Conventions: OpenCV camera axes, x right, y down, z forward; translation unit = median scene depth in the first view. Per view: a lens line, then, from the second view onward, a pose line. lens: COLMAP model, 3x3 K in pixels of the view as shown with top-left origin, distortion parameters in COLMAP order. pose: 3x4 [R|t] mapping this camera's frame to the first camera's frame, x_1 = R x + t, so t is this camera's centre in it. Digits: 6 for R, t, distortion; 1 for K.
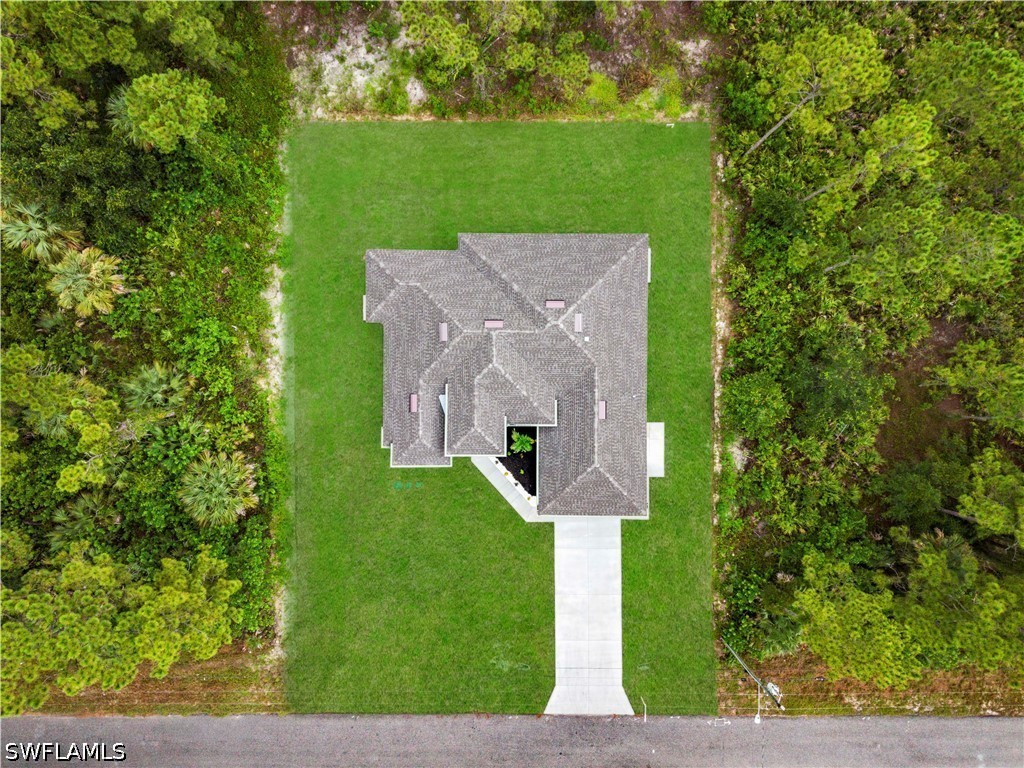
lens RADIAL K [[703.5, 0, 512.0], [0, 703.5, 384.0], [0, 0, 1]] dist [-0.008064, -0.000627]
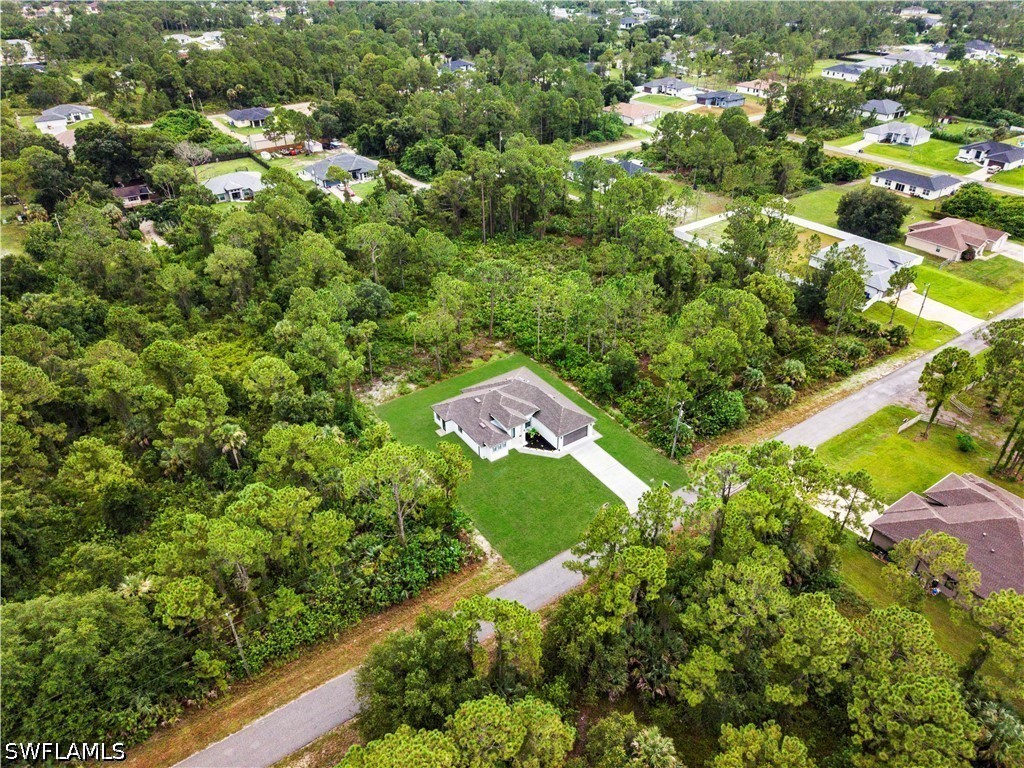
lens RADIAL K [[689.1, 0, 512.0], [0, 689.1, 384.0], [0, 0, 1]] dist [0.001579, -0.001567]
pose [[0.824761, -0.327919, 0.460693, -0.931414], [0.564972, 0.443277, -0.695925, 1.400697], [0.023993, 0.834251, 0.550863, -0.284769]]
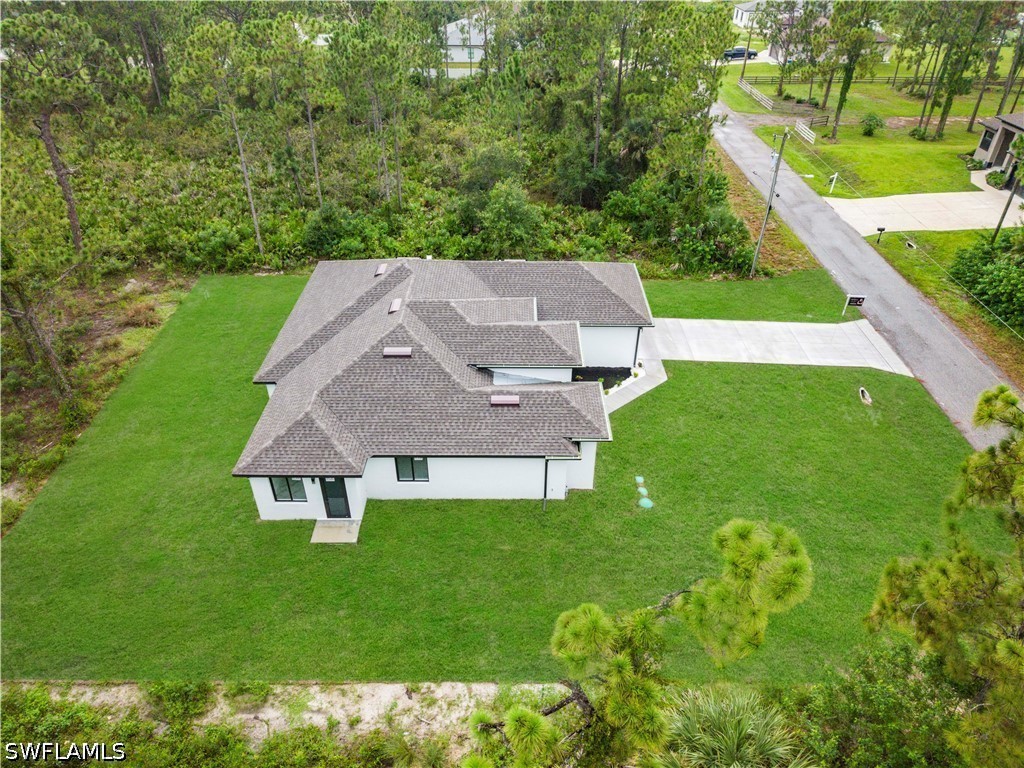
lens RADIAL K [[689.1, 0, 512.0], [0, 689.1, 384.0], [0, 0, 1]] dist [0.001579, -0.001567]
pose [[0.002154, -0.579957, 0.814644, -0.571095], [0.999974, 0.006819, 0.002210, 0.028964], [-0.006837, 0.814619, 0.579957, 0.570906]]
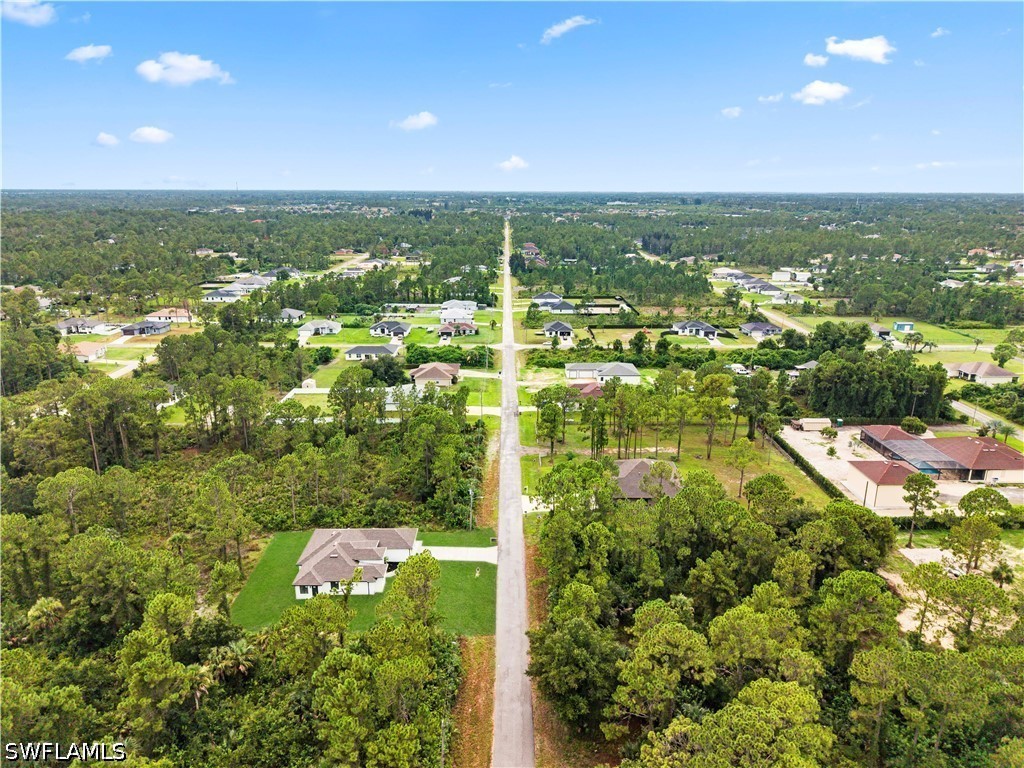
lens RADIAL K [[675.1, 0, 512.0], [0, 675.1, 384.0], [0, 0, 1]] dist [0.002064, -0.000276]
pose [[-0.016097, -0.283223, 0.958919, -2.114599], [0.999853, 0.001054, 0.017096, 0.495723], [-0.005853, 0.959054, 0.283164, -0.319291]]
